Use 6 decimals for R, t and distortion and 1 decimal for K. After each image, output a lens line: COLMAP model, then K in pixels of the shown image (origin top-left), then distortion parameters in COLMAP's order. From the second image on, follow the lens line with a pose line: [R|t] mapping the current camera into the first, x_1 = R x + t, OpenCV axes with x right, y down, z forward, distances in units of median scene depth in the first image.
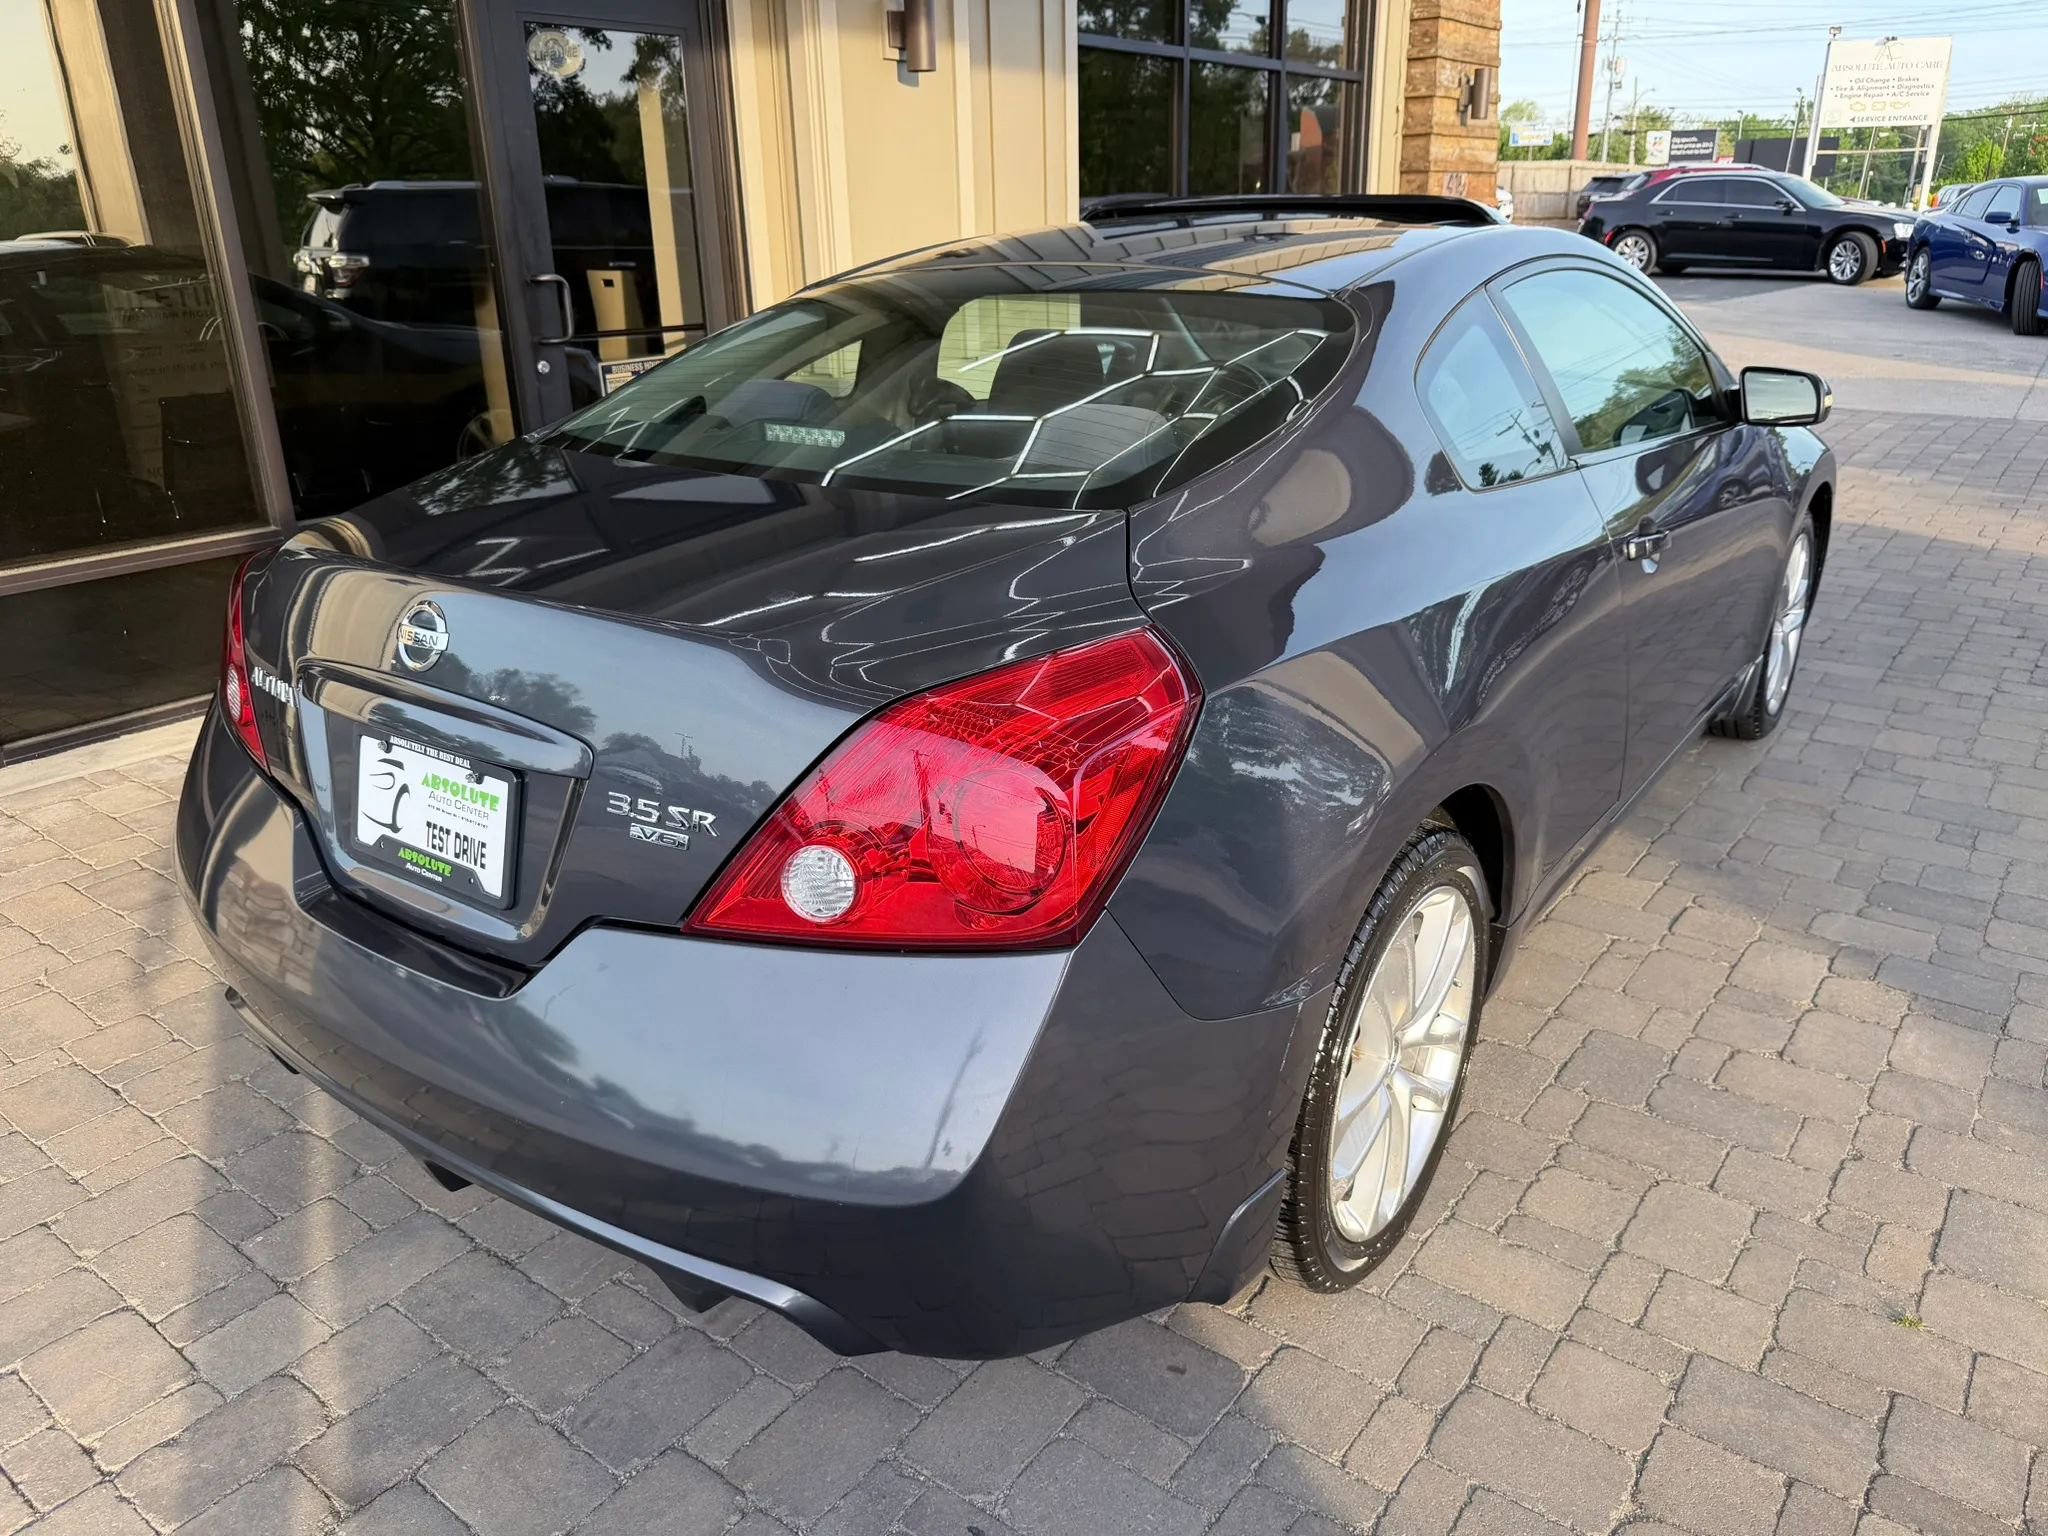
lens RADIAL K [[1462.7, 0, 1032.2], [0, 1462.7, 763.7], [0, 0, 1]] dist [0.009480, -0.017942]
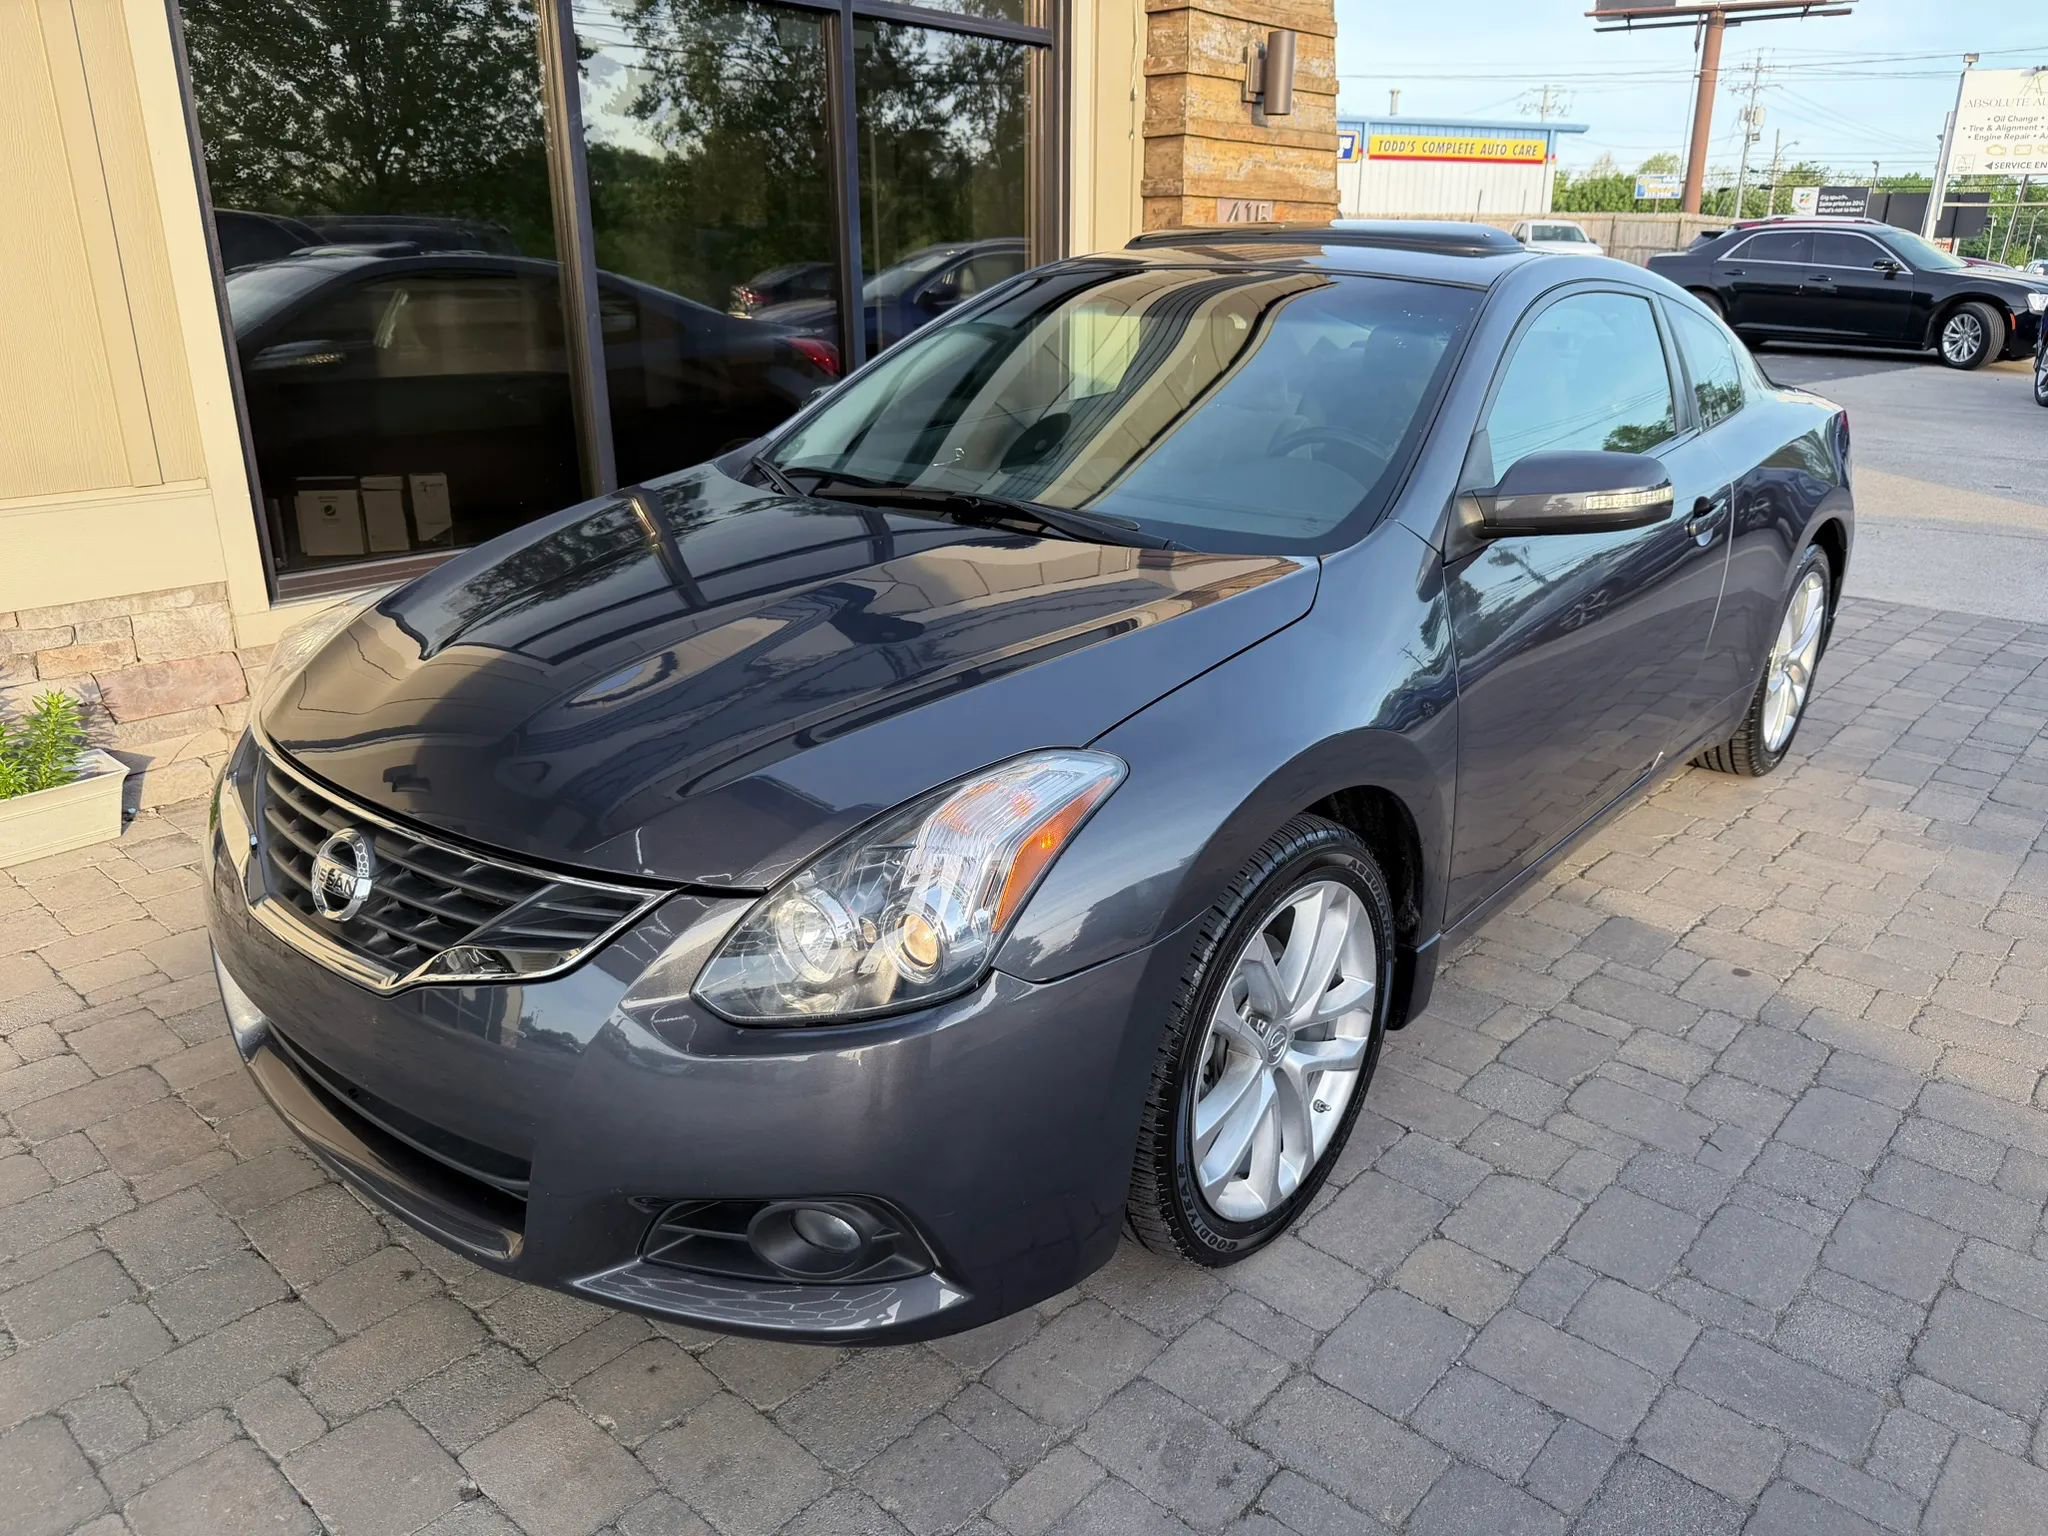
lens RADIAL K [[1462.7, 0, 1036.0], [0, 1462.7, 770.6], [0, 0, 1]] dist [0.009480, -0.017942]
pose [[0.996128, 0.048281, -0.073468, 0.122551], [-0.049908, 0.998544, -0.020472, -0.067477], [0.072373, 0.024059, 0.997087, 0.177370]]
